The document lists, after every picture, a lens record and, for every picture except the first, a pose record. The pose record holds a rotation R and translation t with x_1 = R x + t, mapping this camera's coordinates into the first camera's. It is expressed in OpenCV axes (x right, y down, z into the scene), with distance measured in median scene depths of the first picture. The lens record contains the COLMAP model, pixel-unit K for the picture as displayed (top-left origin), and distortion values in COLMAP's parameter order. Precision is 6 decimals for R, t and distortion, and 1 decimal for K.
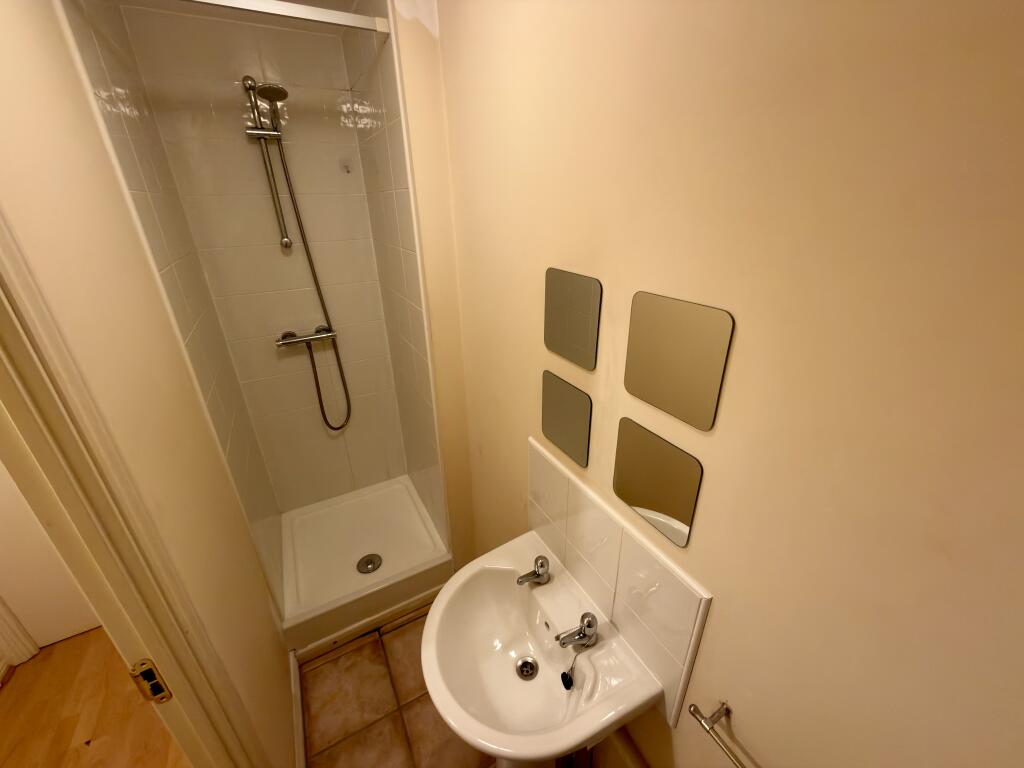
lens RADIAL K [[408.1, 0, 509.8], [0, 408.1, 383.5], [0, 0, 1]] dist [-0.001890, 0.000118]
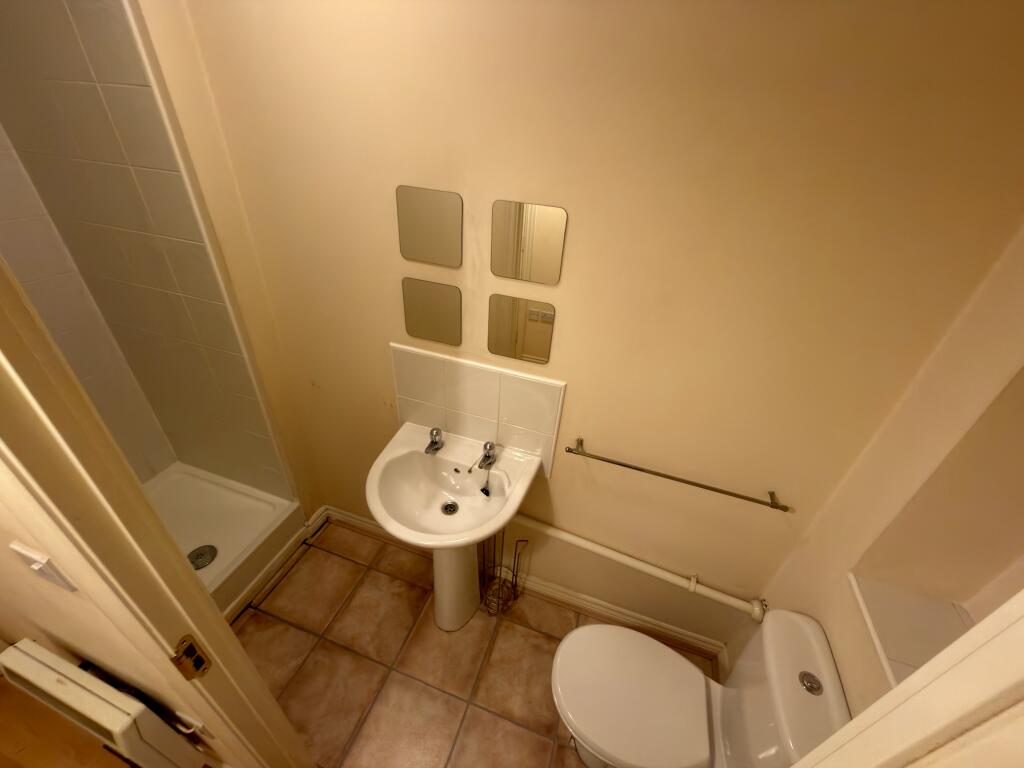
lens RADIAL K [[408.1, 0, 513.1], [0, 408.1, 385.5], [0, 0, 1]] dist [-0.001890, 0.000118]
pose [[0.731209, -0.317713, 0.603649, -0.500109], [0.205828, 0.946431, 0.248804, 0.034251], [-0.650360, -0.057681, 0.757433, -0.121212]]
